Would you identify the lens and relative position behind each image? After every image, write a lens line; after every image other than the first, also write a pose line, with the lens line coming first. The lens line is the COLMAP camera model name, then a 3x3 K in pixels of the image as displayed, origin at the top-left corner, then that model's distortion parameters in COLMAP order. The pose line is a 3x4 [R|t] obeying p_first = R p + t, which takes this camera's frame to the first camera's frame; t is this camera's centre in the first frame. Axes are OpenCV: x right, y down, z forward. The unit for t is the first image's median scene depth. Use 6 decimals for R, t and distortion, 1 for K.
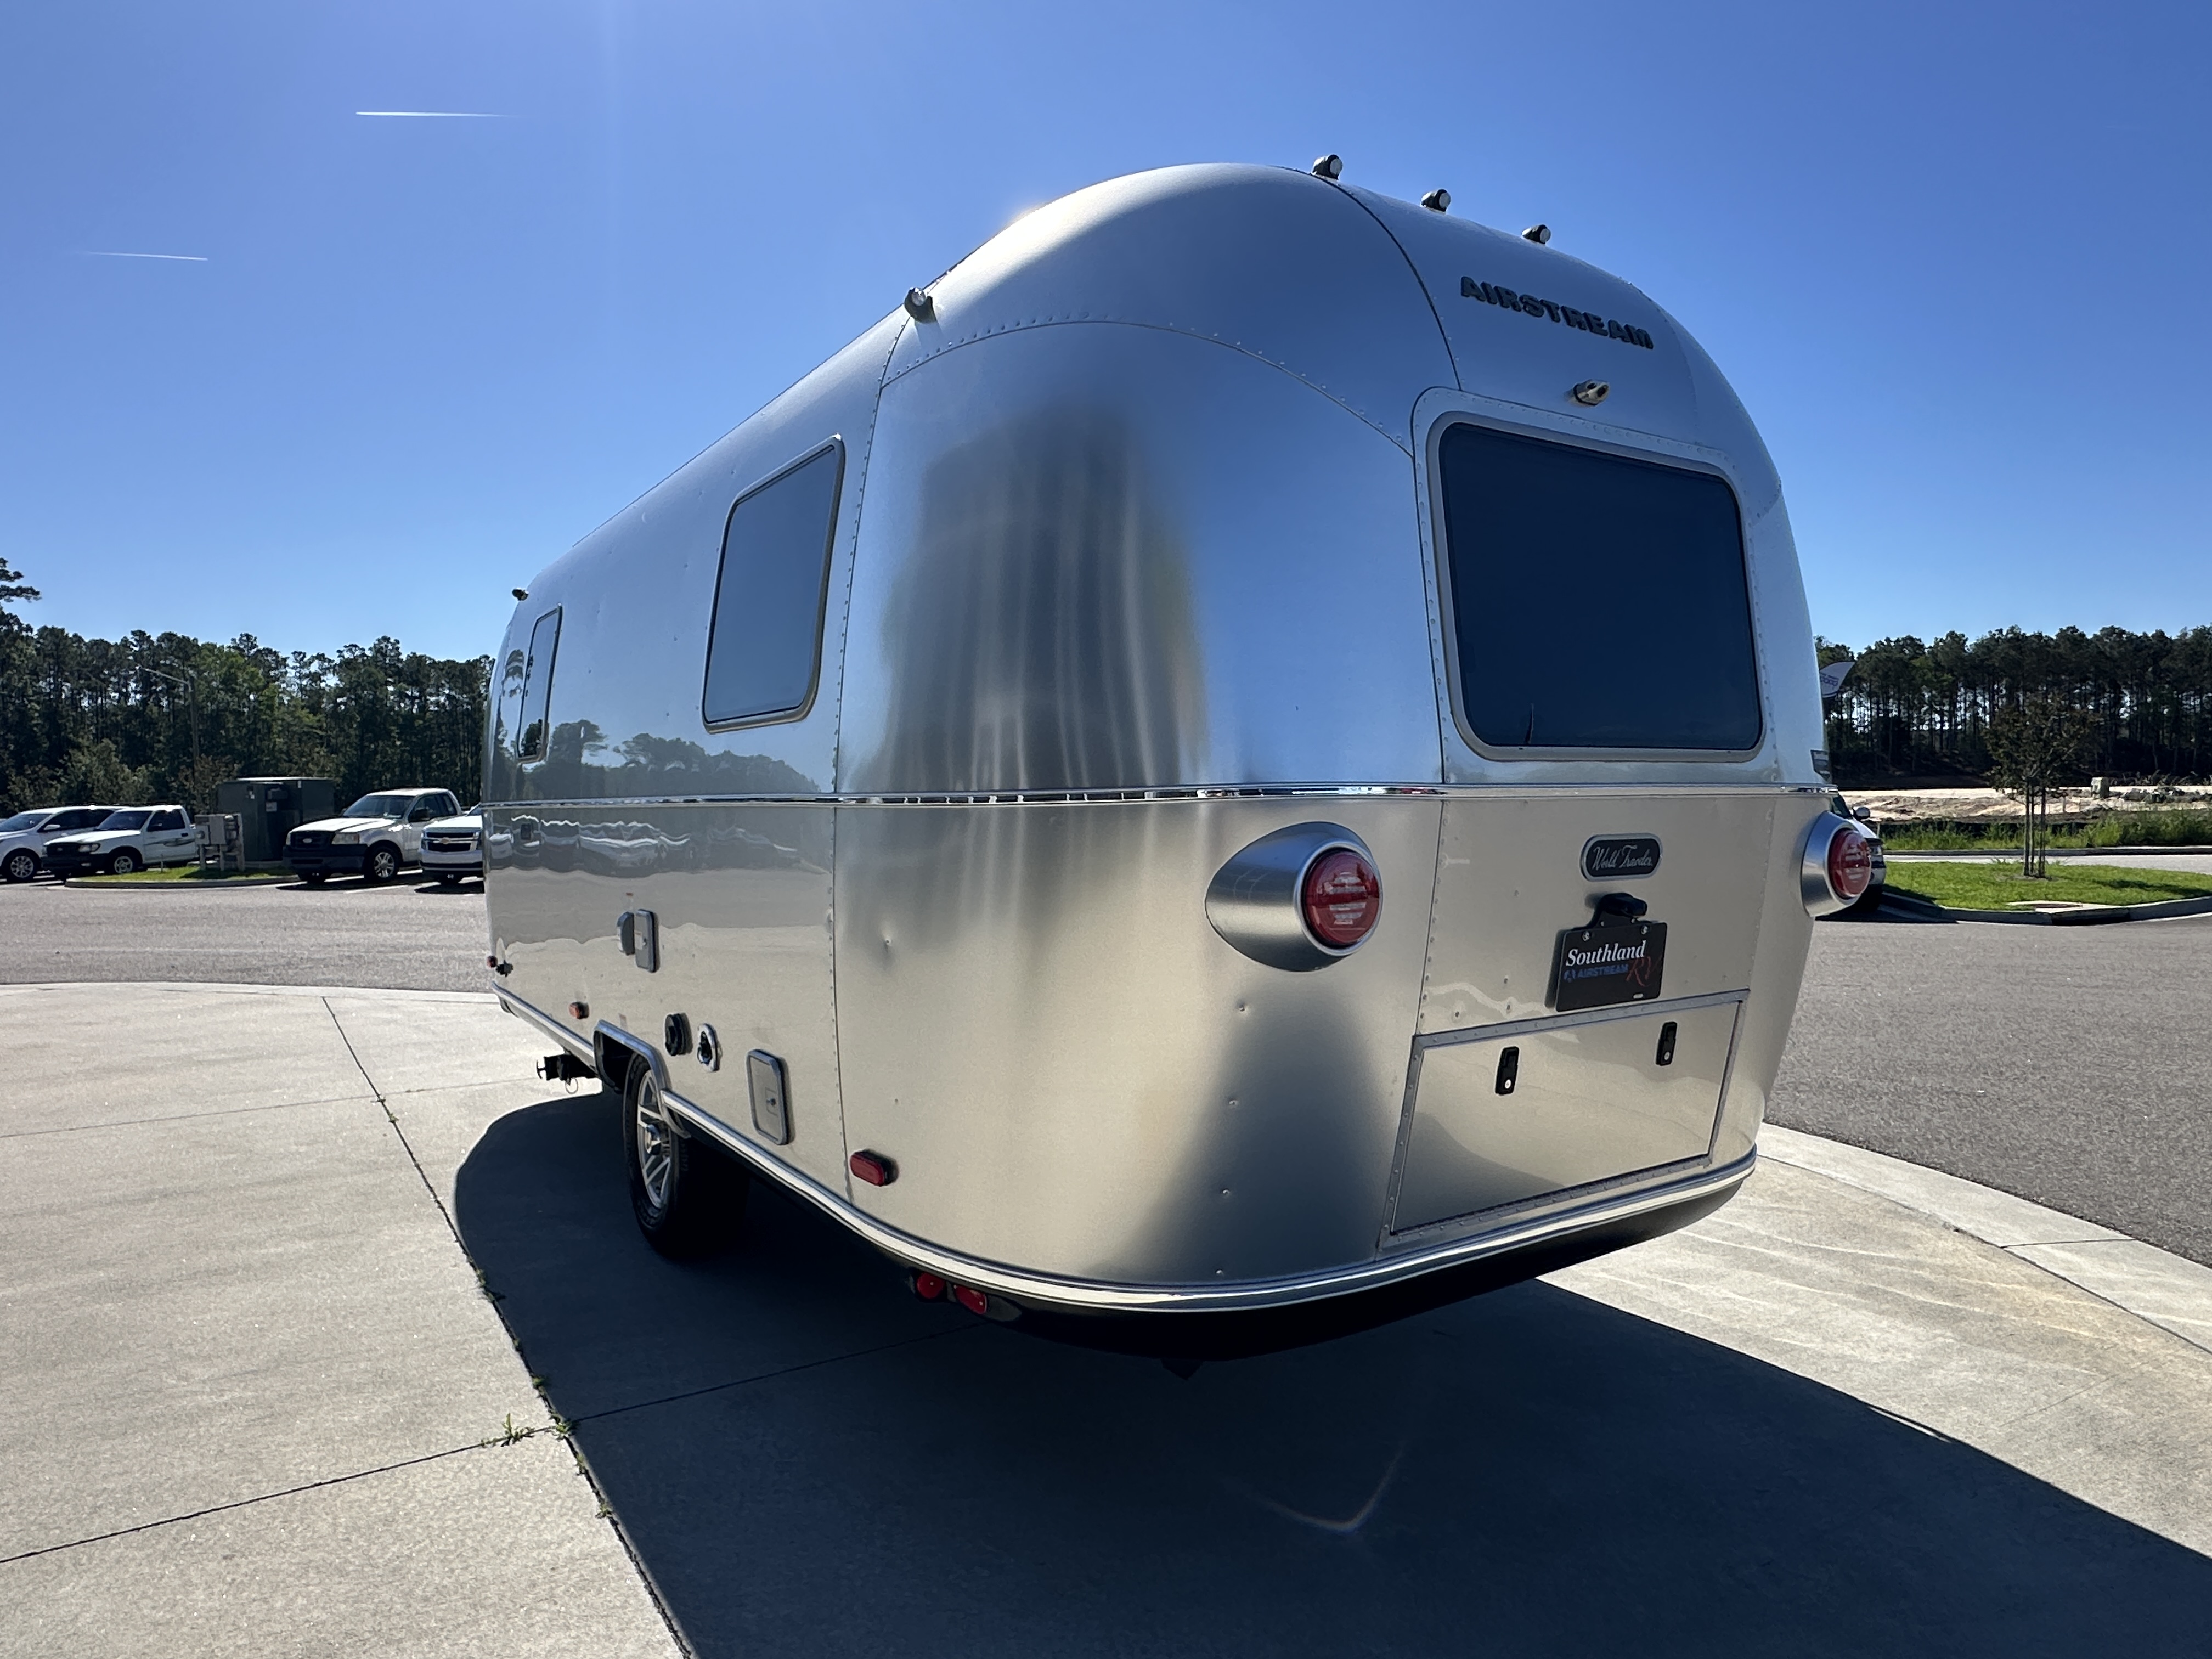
lens RADIAL K [[1346.9, 0, 1106.0], [0, 1346.9, 829.5], [0, 0, 1]] dist [-0.005157, -0.000050]
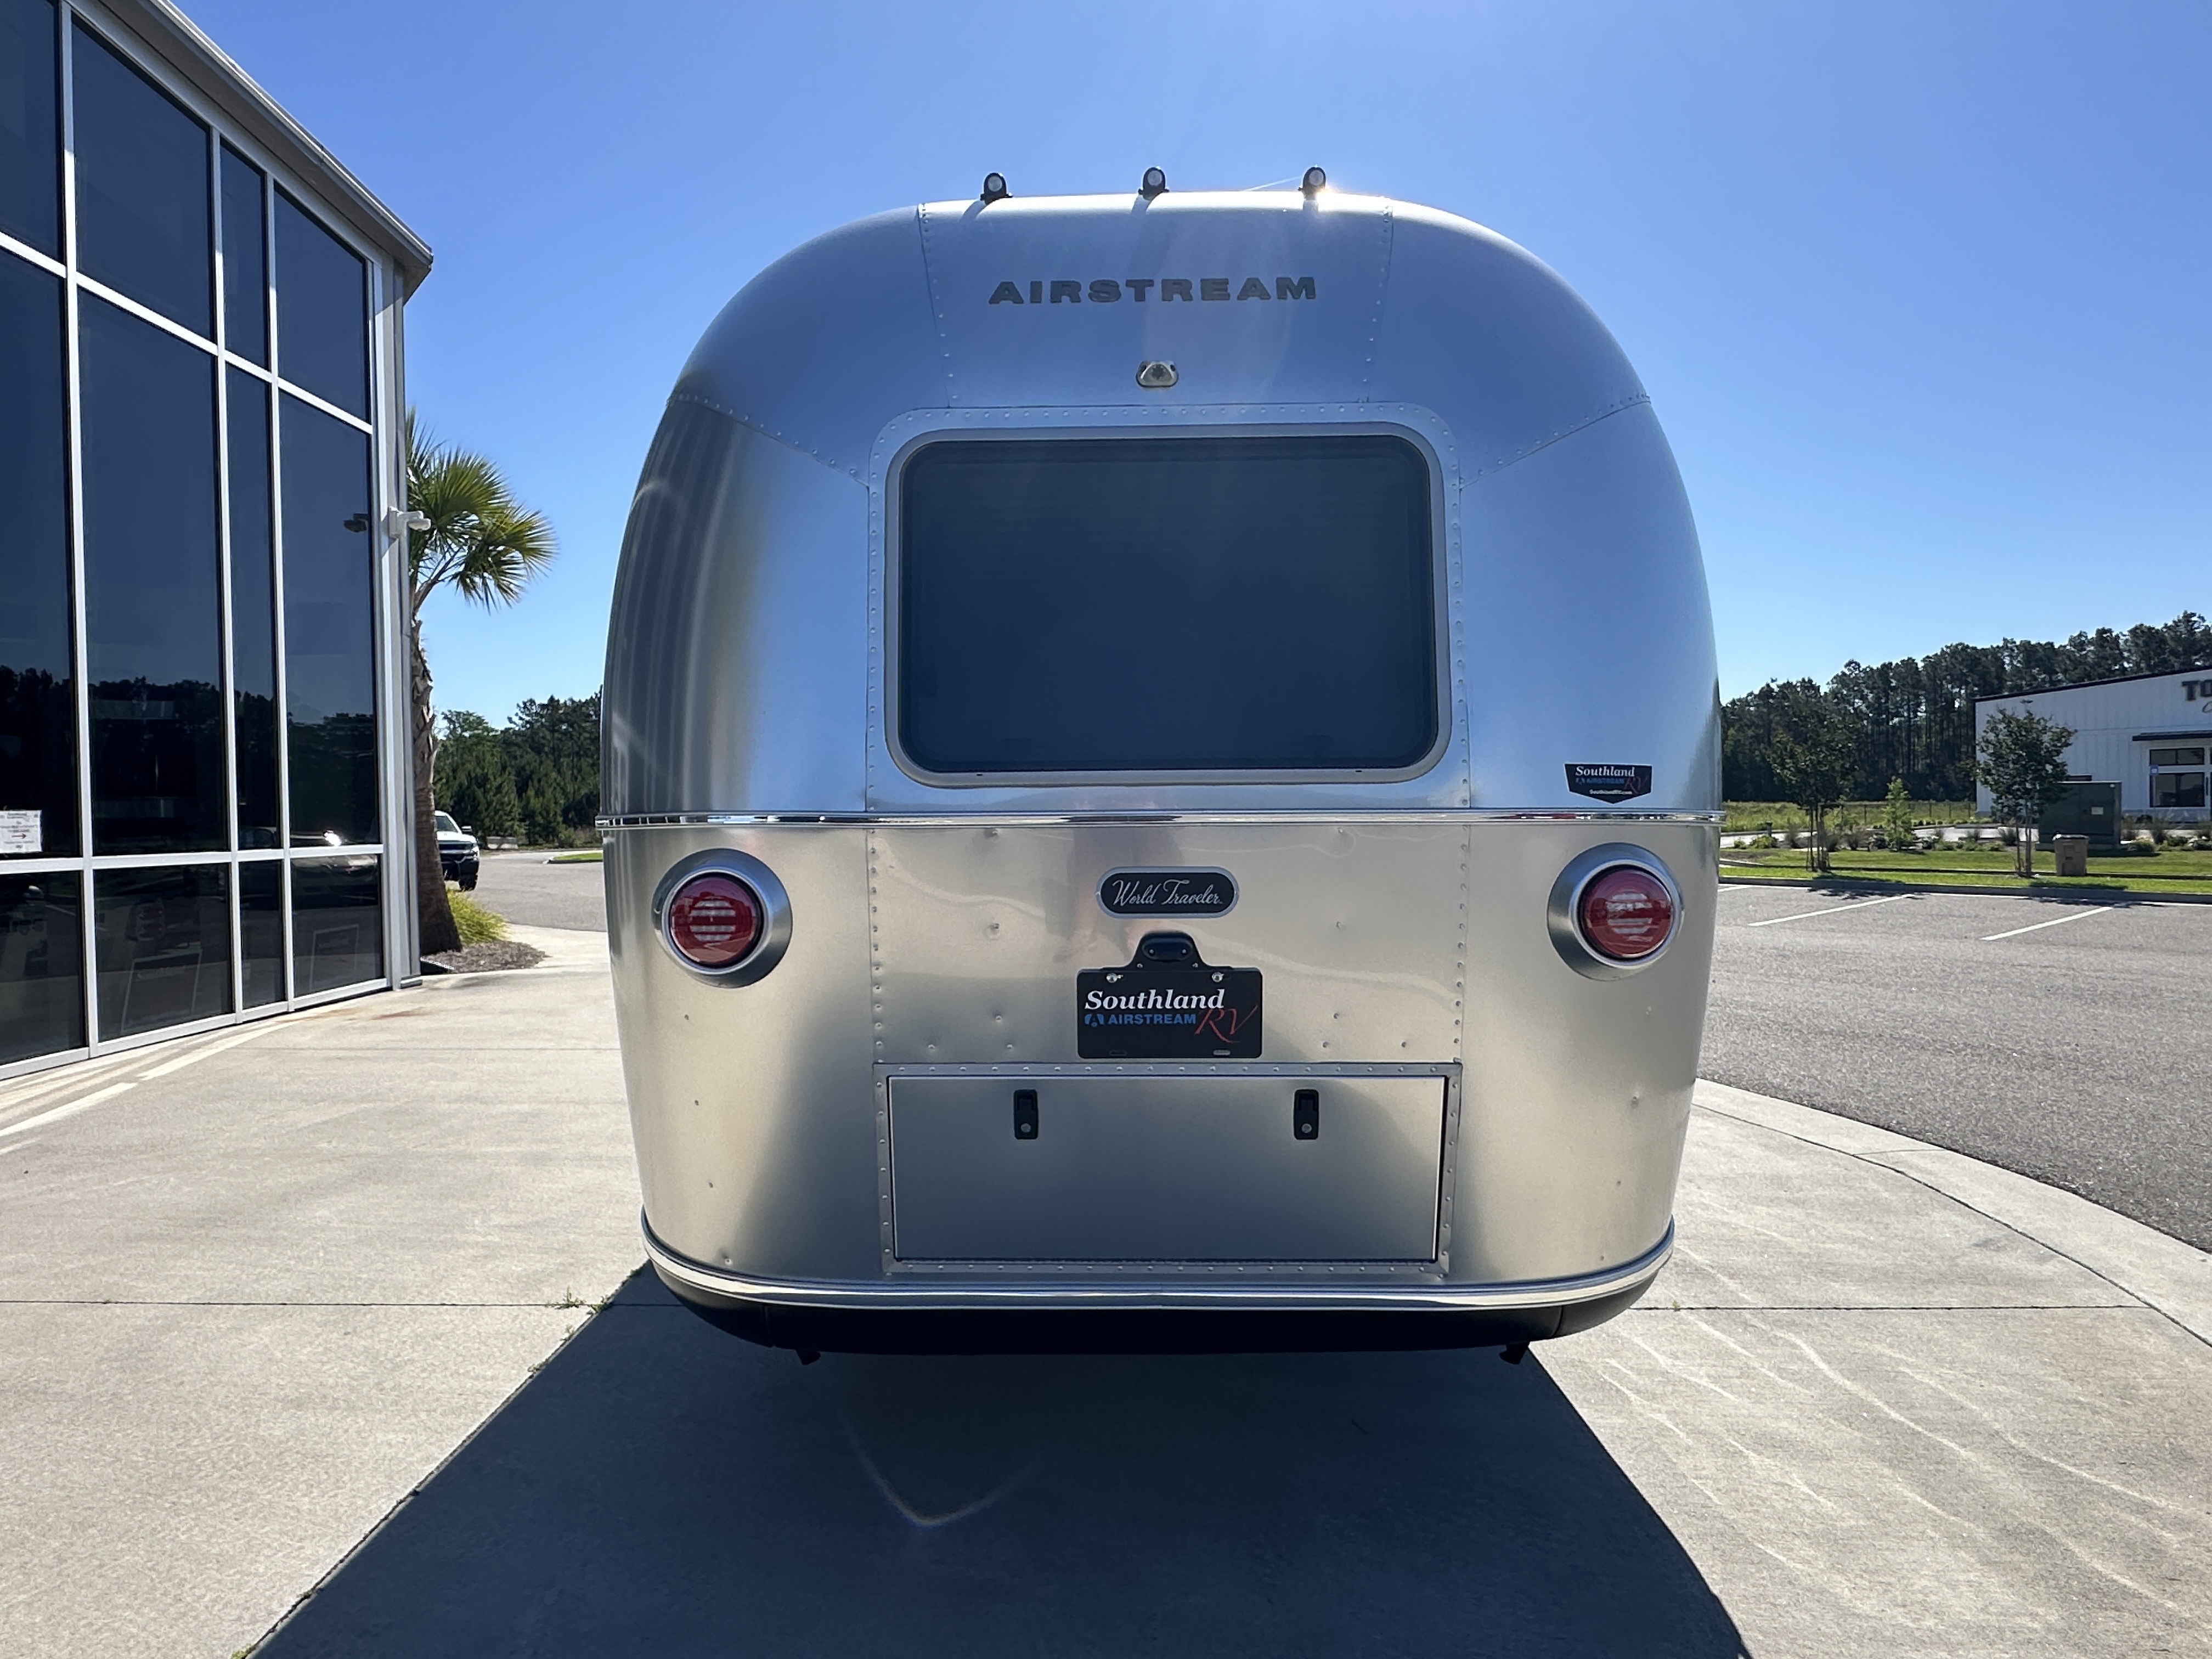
lens RADIAL K [[1359.4, 0, 1080.0], [0, 1359.4, 829.6], [0, 0, 1]] dist [-0.003025, 0.001174]
pose [[0.830422, 0.015074, -0.556931, 0.809967], [-0.014221, 0.999882, 0.005858, -0.024792], [0.556953, 0.003055, 0.830538, 0.215737]]
